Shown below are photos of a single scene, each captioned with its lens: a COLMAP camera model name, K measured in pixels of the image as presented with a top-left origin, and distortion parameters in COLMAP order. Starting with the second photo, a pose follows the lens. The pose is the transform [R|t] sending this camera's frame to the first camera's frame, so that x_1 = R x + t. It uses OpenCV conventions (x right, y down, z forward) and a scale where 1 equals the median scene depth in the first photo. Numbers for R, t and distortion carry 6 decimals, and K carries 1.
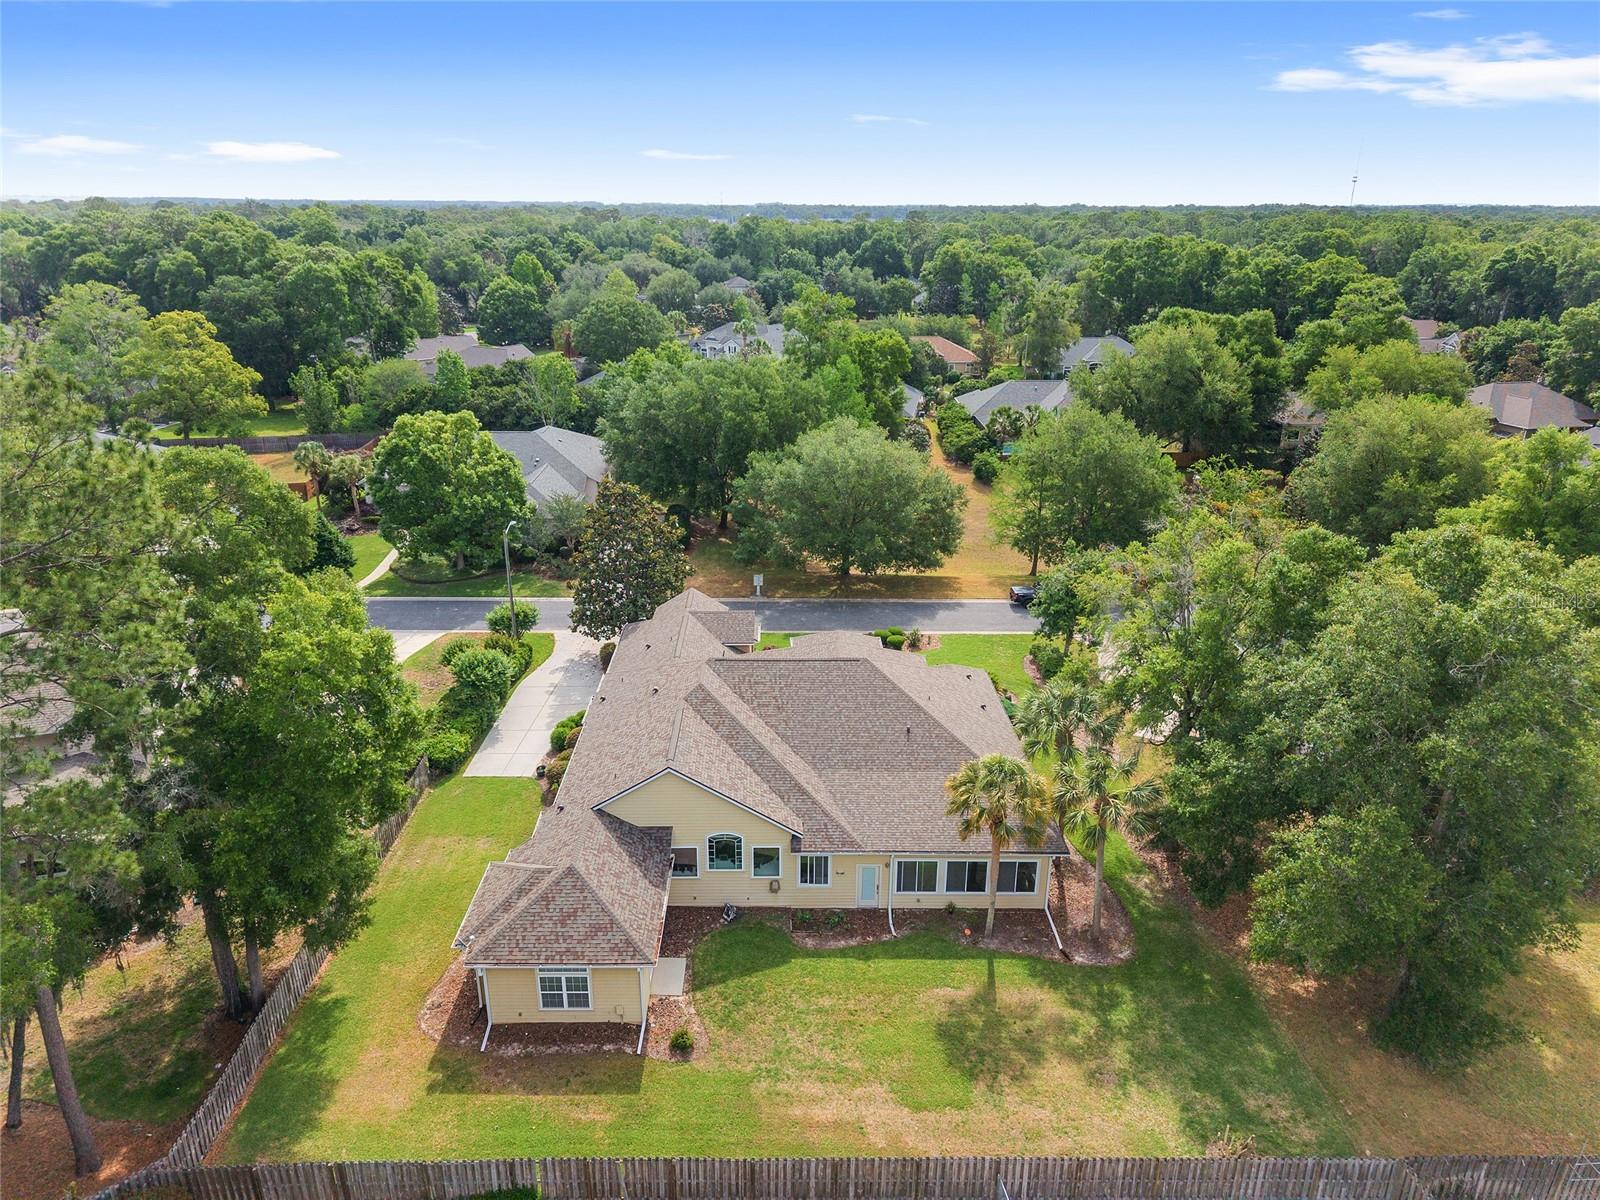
lens RADIAL K [[1083.4, 0, 792.4], [0, 1083.4, 580.5], [0, 0, 1]] dist [0.036443, -0.042078]
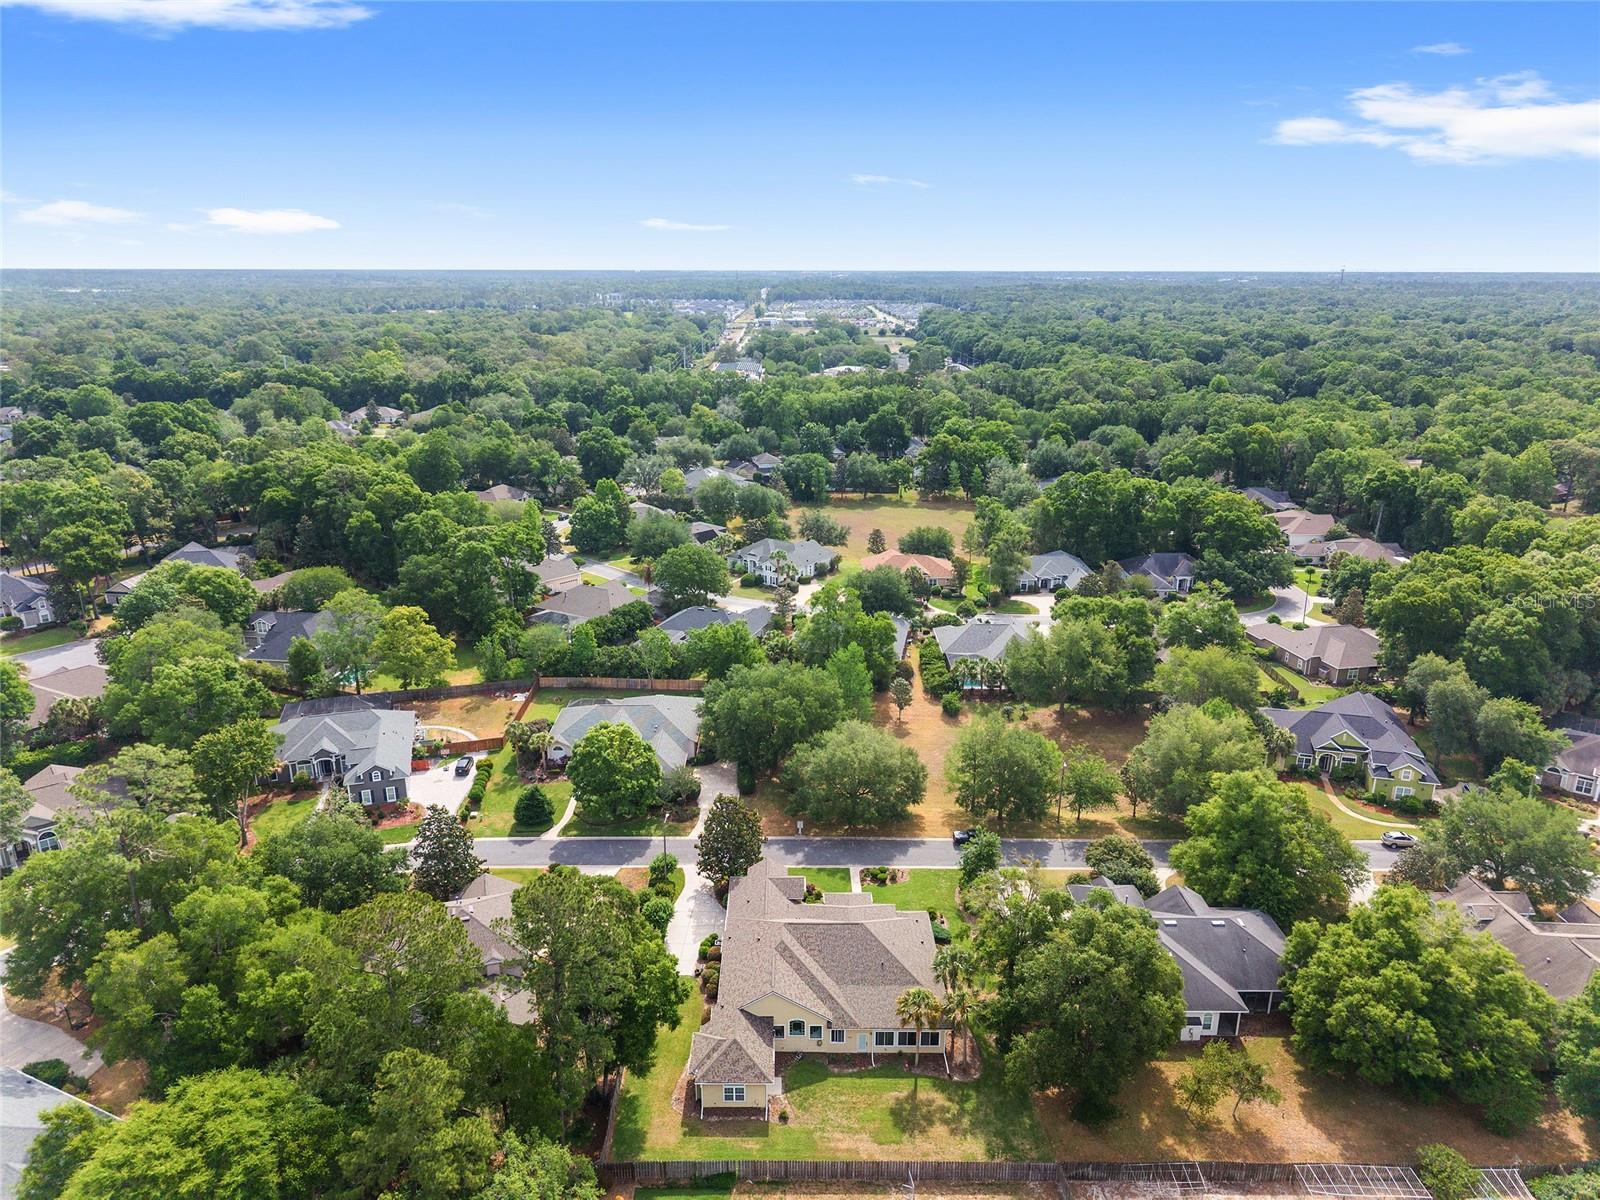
lens RADIAL K [[1060.5, 0, 790.0], [0, 1060.5, 600.8], [0, 0, 1]] dist [0.020526, -0.002520]
pose [[0.999877, -0.003239, -0.015370, -0.042152], [0.002619, 0.999190, -0.040154, -0.549885], [0.015487, 0.040109, 0.999075, -1.242555]]
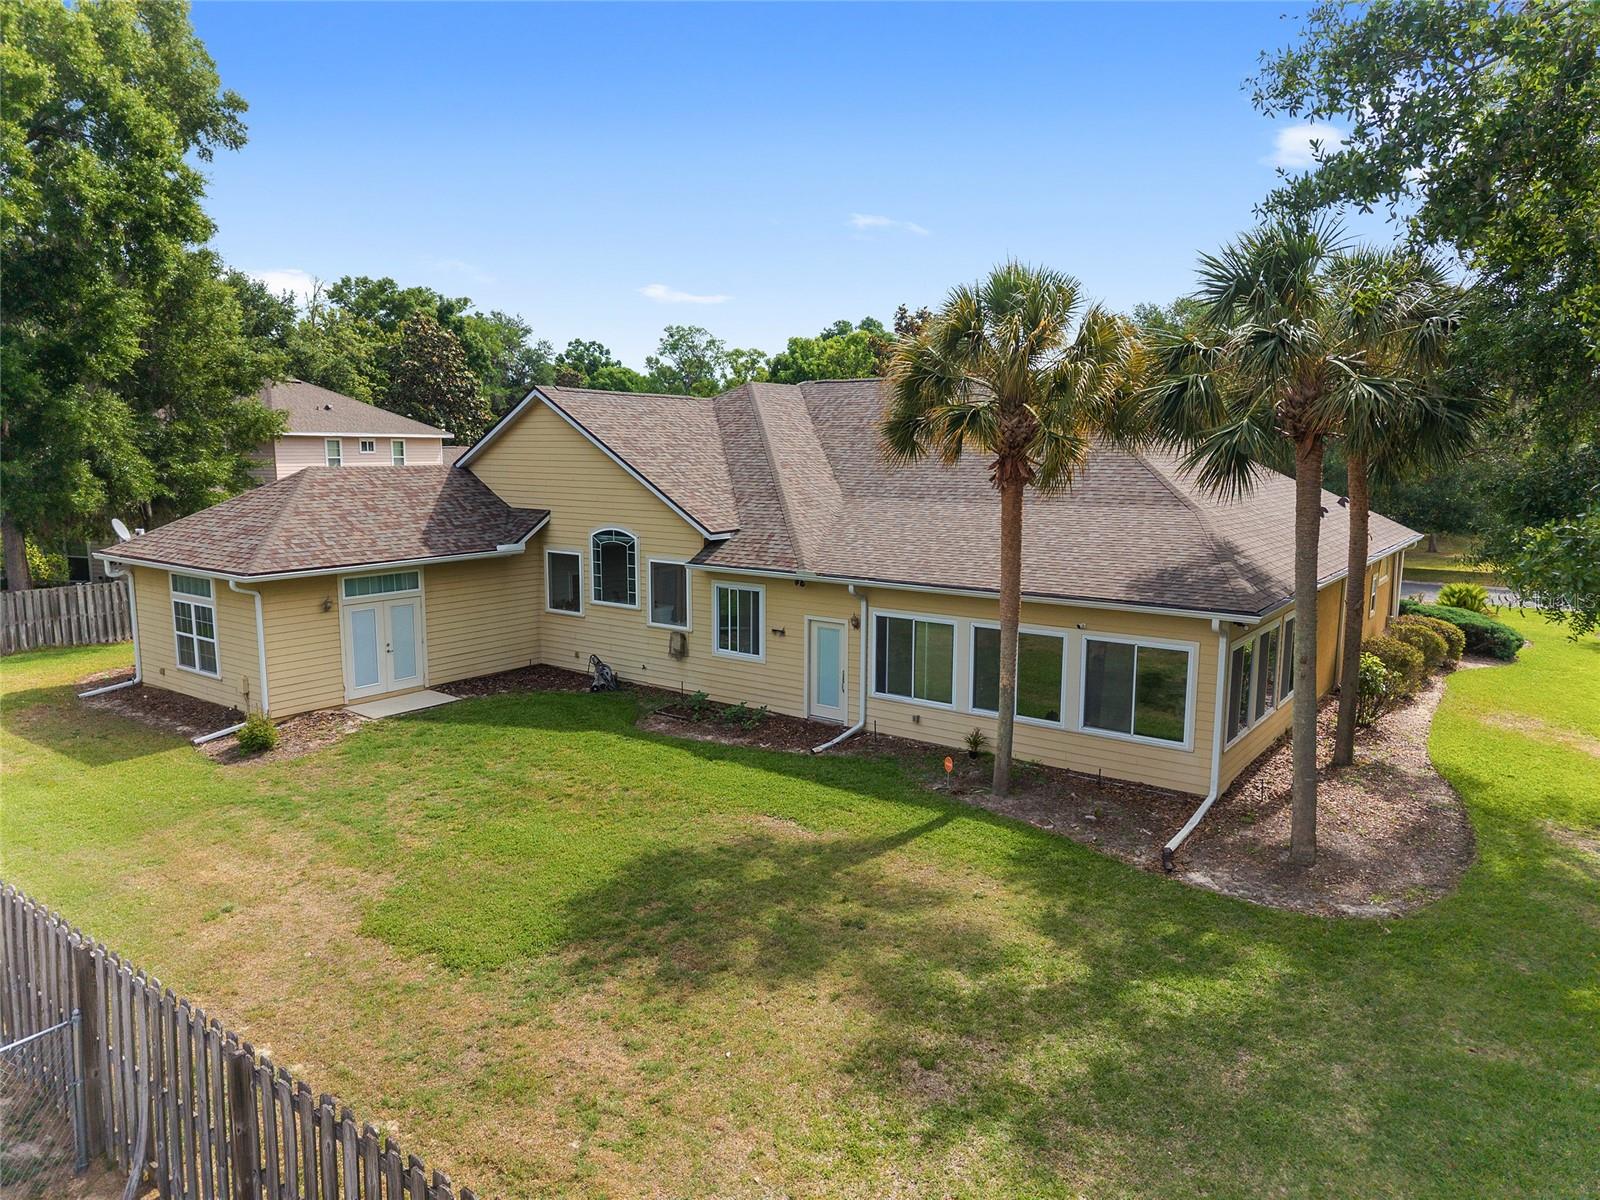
lens RADIAL K [[1060.5, 0, 790.0], [0, 1060.5, 600.8], [0, 0, 1]] dist [0.020526, -0.002520]
pose [[0.792807, 0.078756, -0.604363, 0.355364], [-0.188649, 0.974628, -0.120464, 0.326559], [0.579542, 0.209517, 0.787549, 0.644484]]
